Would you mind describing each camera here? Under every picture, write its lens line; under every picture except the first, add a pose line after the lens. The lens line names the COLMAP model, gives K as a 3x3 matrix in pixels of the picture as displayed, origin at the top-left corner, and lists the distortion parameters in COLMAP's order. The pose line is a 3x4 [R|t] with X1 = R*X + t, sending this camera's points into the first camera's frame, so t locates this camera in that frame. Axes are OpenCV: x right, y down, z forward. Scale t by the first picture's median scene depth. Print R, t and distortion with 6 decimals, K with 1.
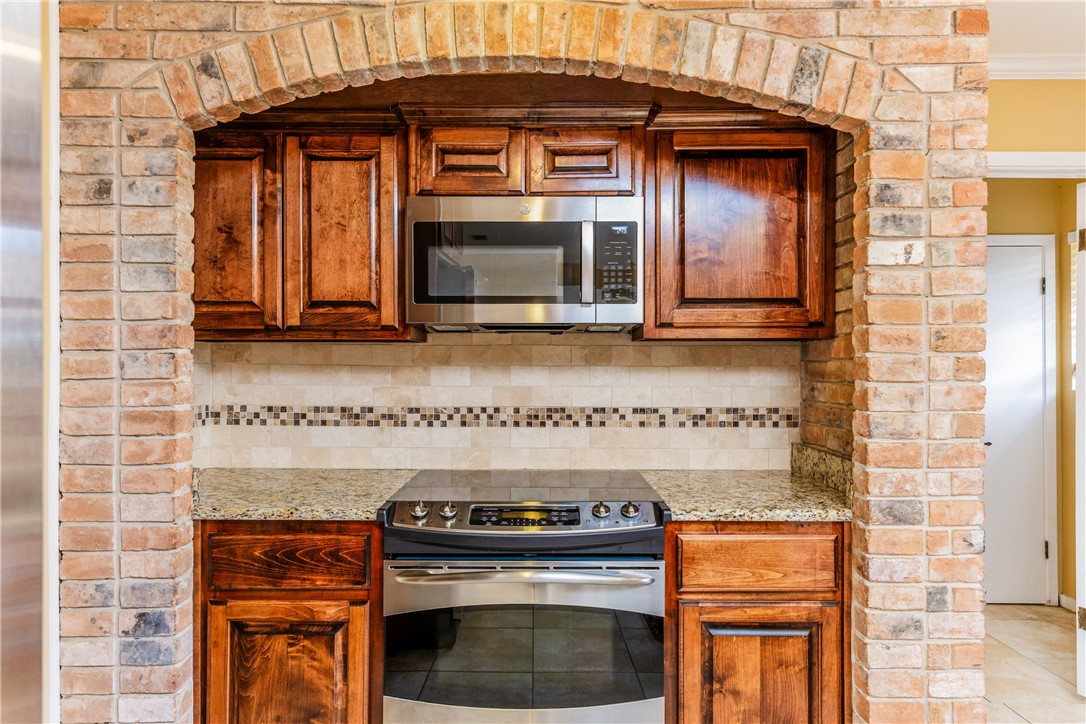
lens RADIAL K [[625.3, 0, 543.7], [0, 625.3, 365.2], [0, 0, 1]] dist [0.002291, 0.000884]
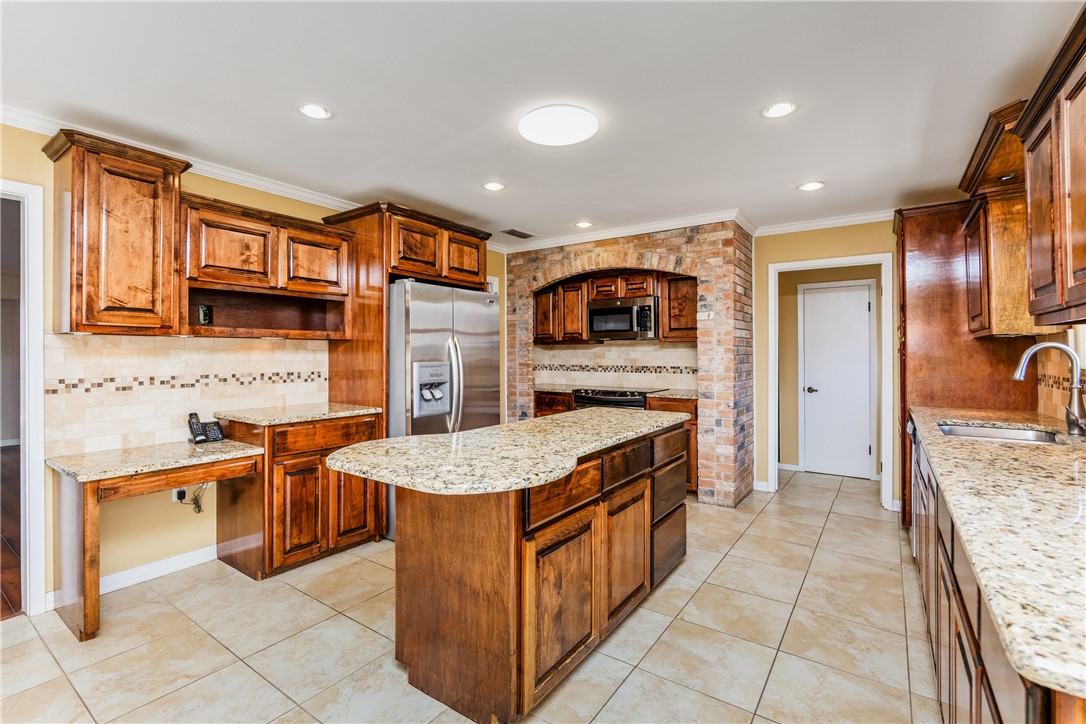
lens RADIAL K [[486.7, 0, 539.9], [0, 486.7, 355.6], [0, 0, 1]] dist [-0.002653, -0.000131]
pose [[0.816780, -0.002047, -0.576945, 1.310284], [0.003589, 0.999992, 0.001534, 0.021581], [0.576938, -0.003324, 0.816782, -1.561921]]
